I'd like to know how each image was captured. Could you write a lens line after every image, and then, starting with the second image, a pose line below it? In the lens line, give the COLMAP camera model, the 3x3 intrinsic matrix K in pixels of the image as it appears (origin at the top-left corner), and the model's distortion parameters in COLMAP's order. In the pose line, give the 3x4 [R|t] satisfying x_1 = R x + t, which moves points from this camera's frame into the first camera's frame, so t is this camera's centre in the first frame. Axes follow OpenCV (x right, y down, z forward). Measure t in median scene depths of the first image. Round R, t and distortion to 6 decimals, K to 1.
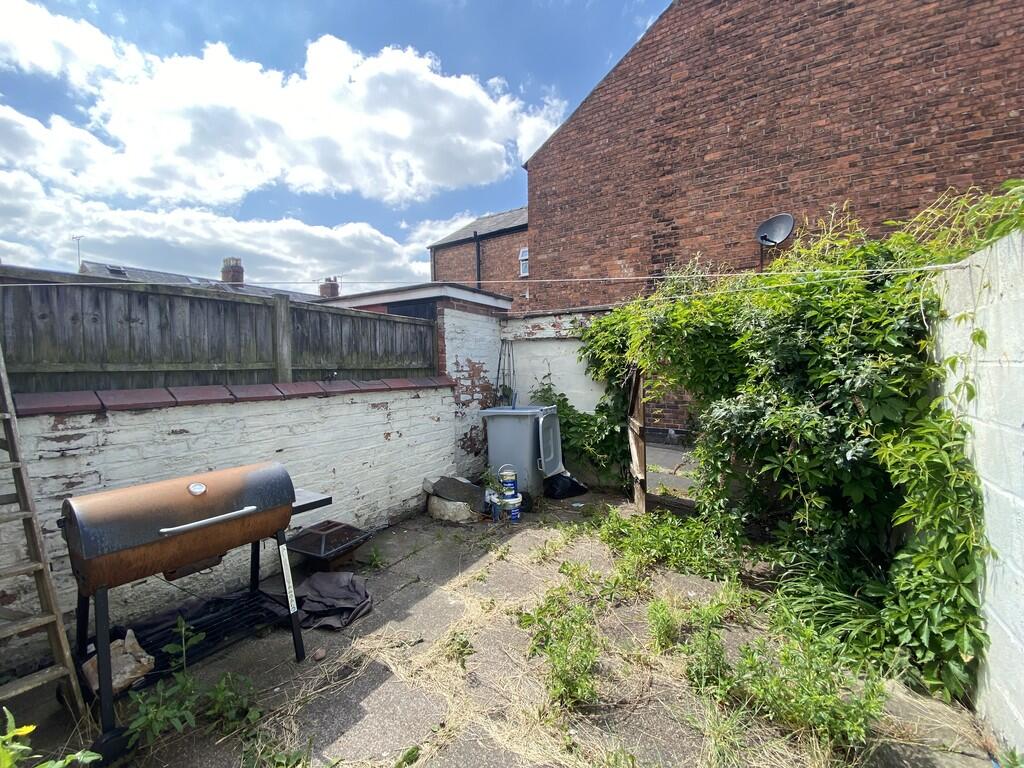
lens RADIAL K [[415.3, 0, 512.1], [0, 415.3, 388.6], [0, 0, 1]] dist [-0.022591, -0.001276]
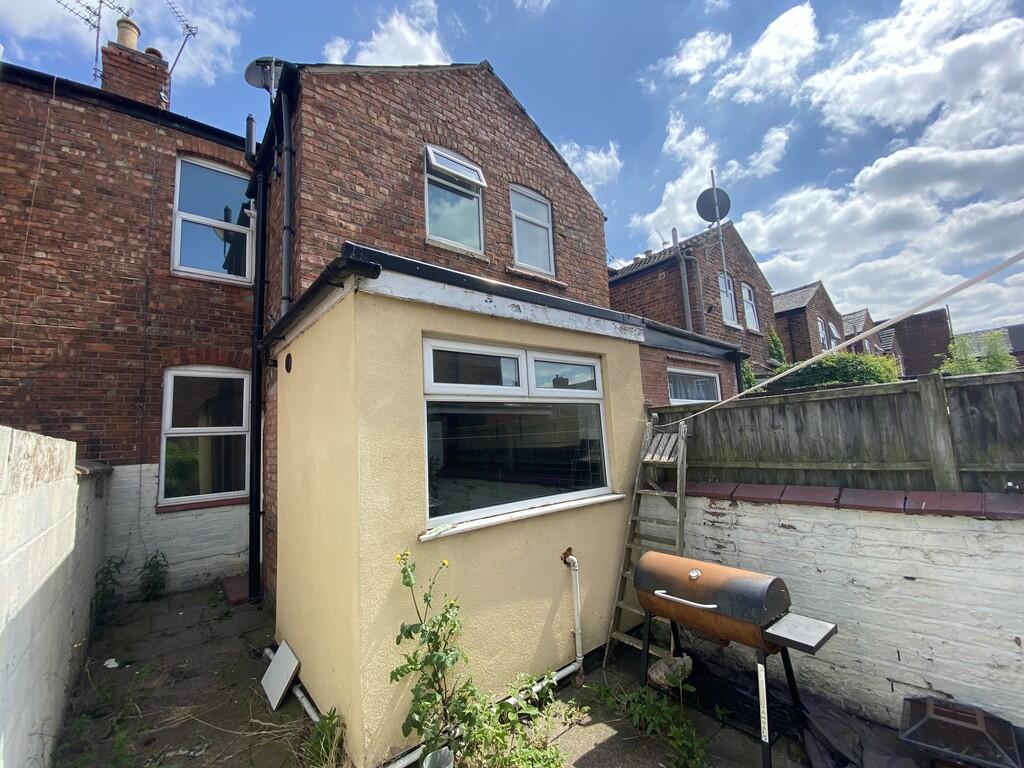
lens RADIAL K [[415.3, 0, 512.2], [0, 415.3, 385.6], [0, 0, 1]] dist [-0.022591, -0.001276]
pose [[-0.320376, -0.098791, -0.942125, 0.525665], [-0.005553, 0.994726, -0.102419, -0.157618], [0.947274, -0.027581, -0.319235, 0.623762]]
